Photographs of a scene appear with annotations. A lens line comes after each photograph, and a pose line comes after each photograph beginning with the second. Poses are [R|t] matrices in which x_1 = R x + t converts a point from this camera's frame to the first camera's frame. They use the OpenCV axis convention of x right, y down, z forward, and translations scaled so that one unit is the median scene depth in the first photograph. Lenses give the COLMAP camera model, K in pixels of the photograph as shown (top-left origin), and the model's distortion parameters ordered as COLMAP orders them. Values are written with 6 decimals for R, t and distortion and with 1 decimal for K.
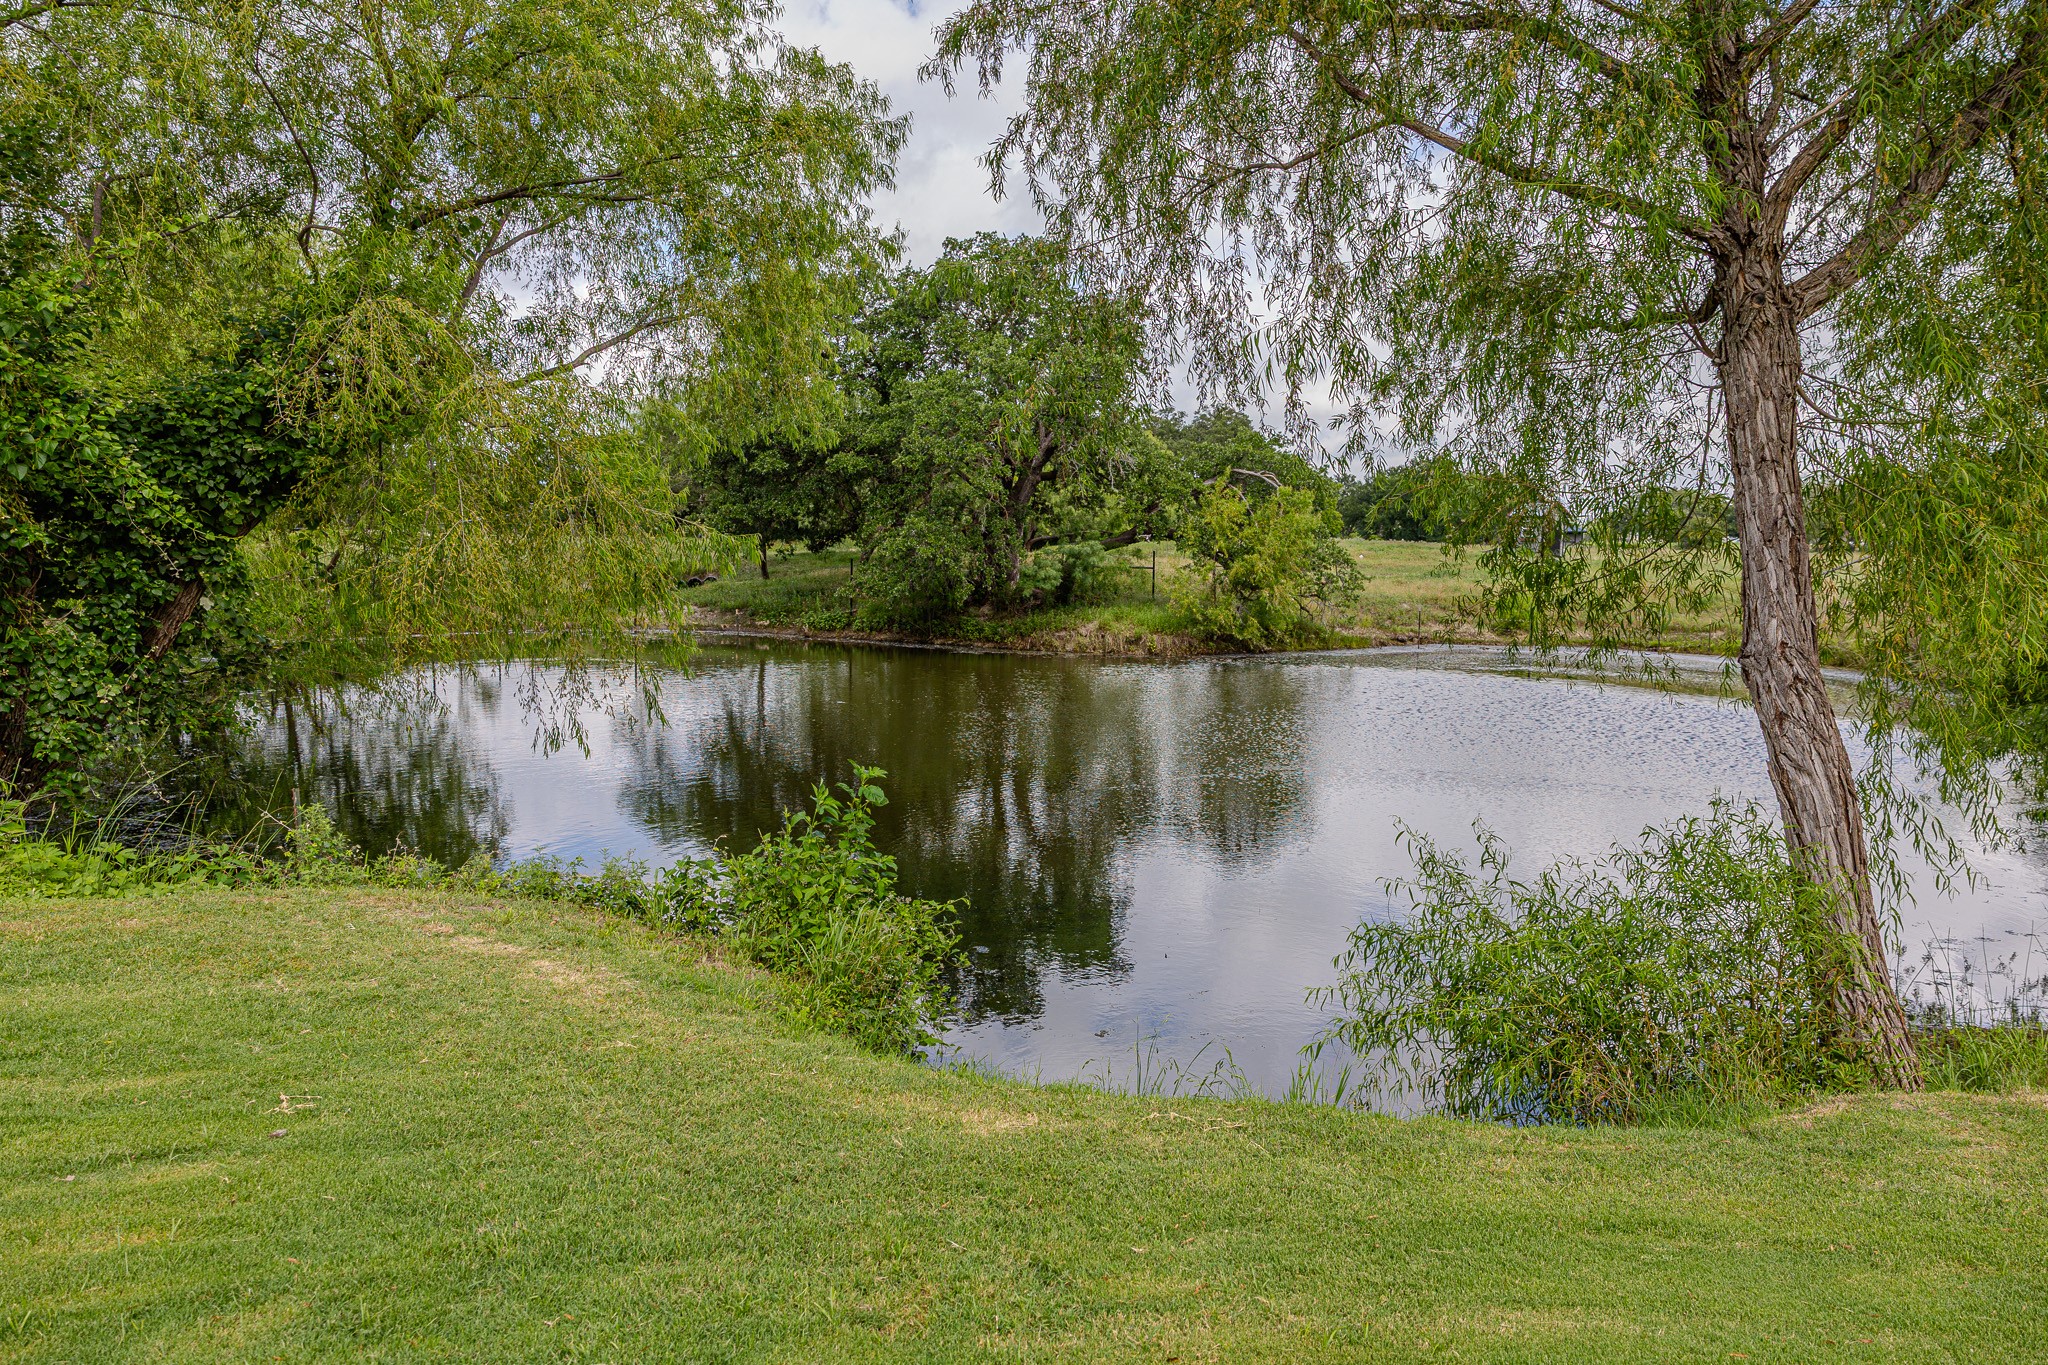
lens RADIAL K [[1389.6, 0, 1020.3], [0, 1389.6, 685.1], [0, 0, 1]] dist [0.001013, 0.000218]
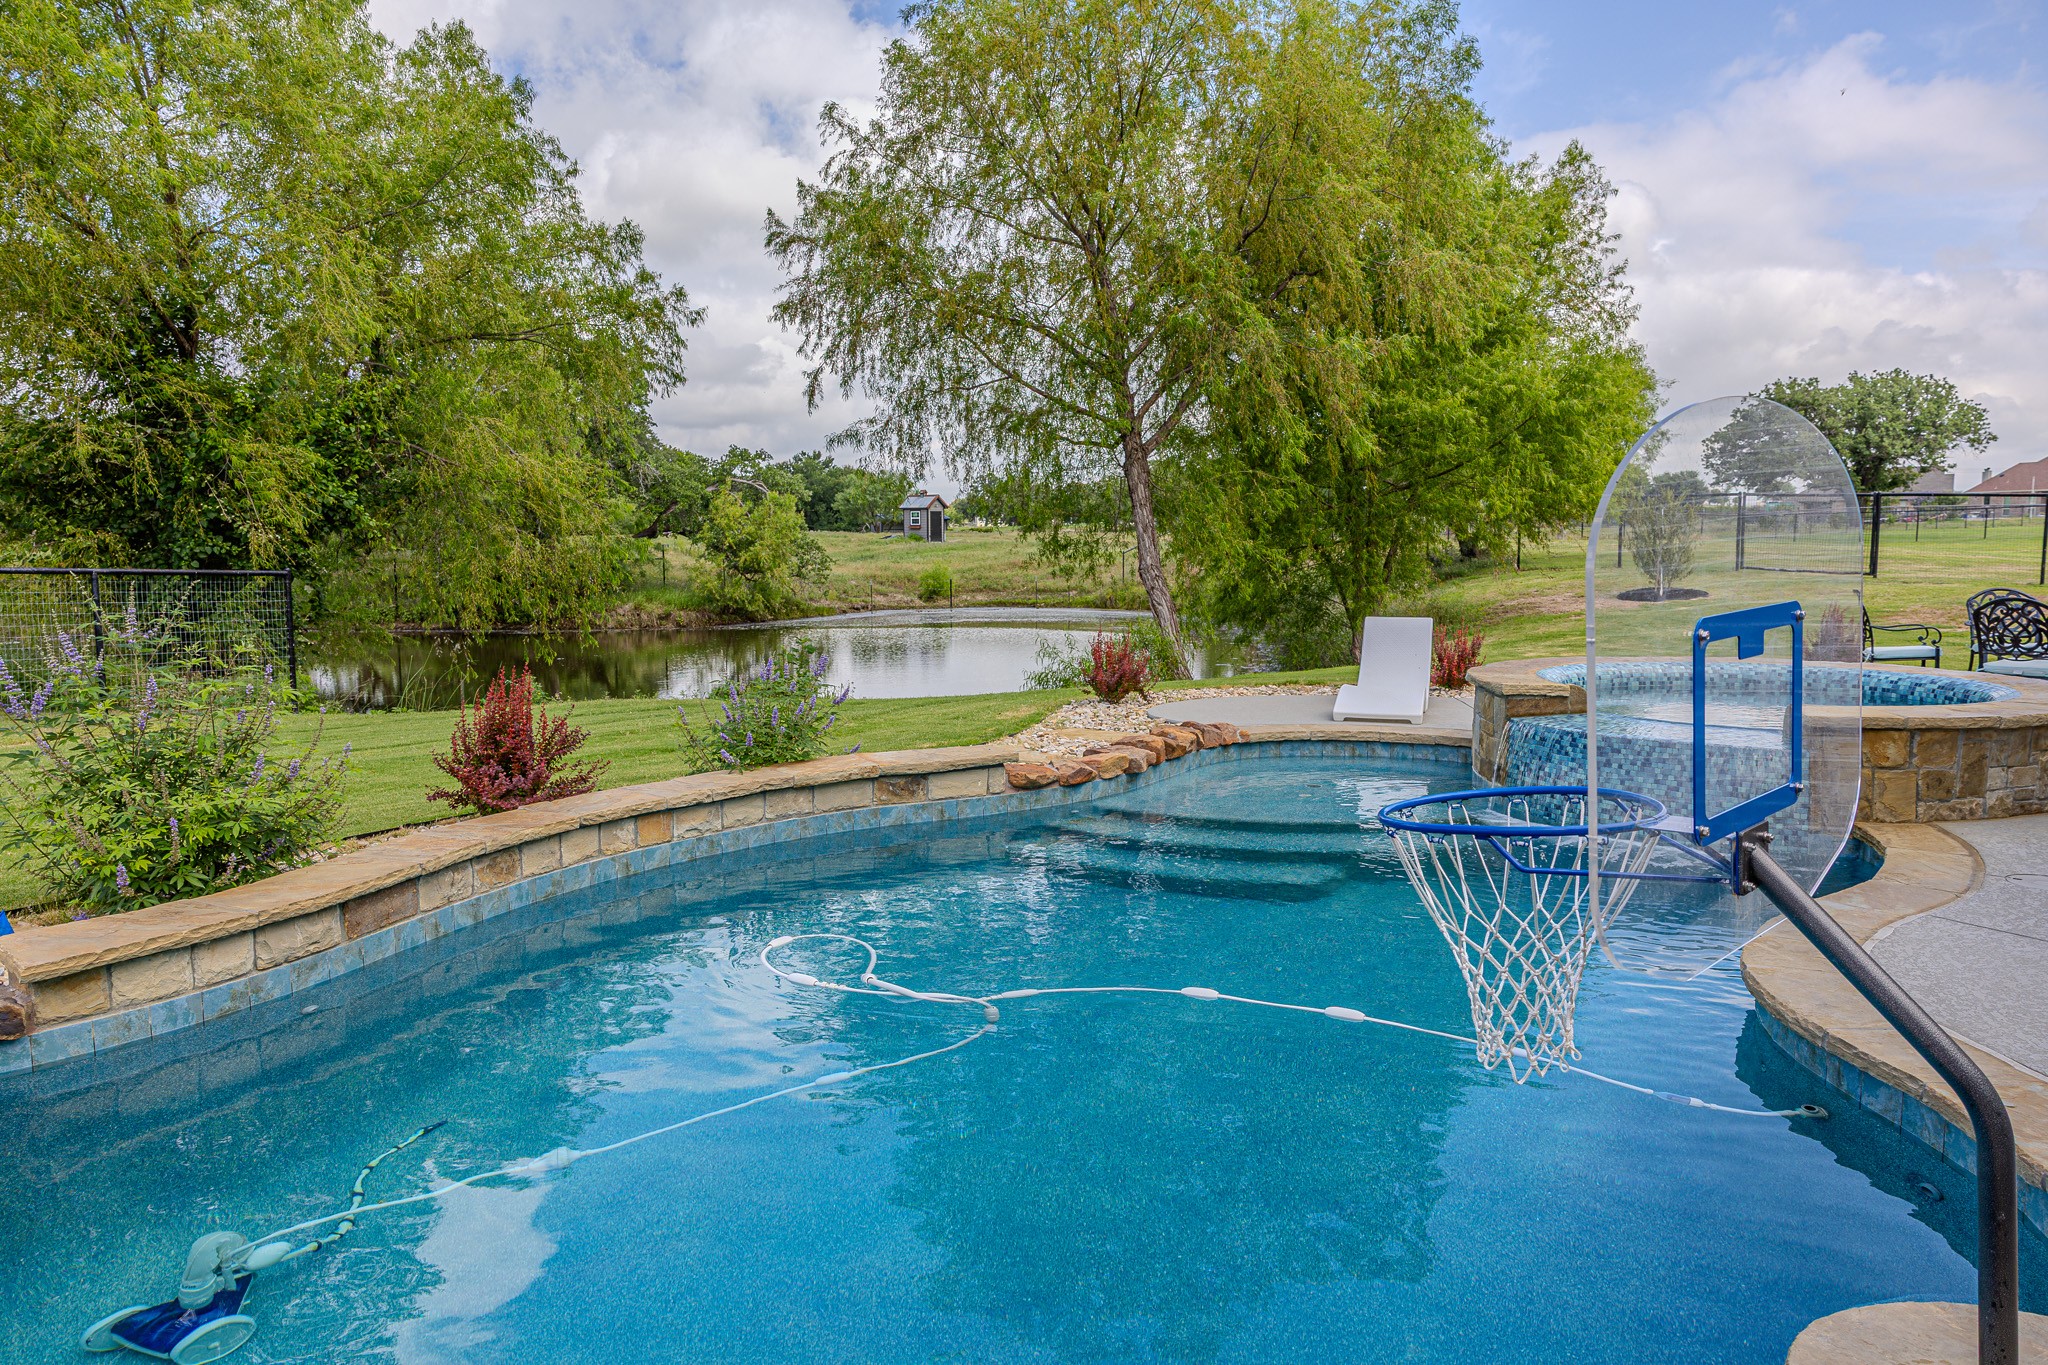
lens RADIAL K [[1389.6, 0, 1021.8], [0, 1389.6, 685.8], [0, 0, 1]] dist [0.001013, 0.000218]
pose [[0.899144, -0.069664, 0.432073, -0.174285], [0.067155, 0.997520, 0.021083, 0.025472], [-0.432470, 0.010059, 0.901592, -0.271478]]
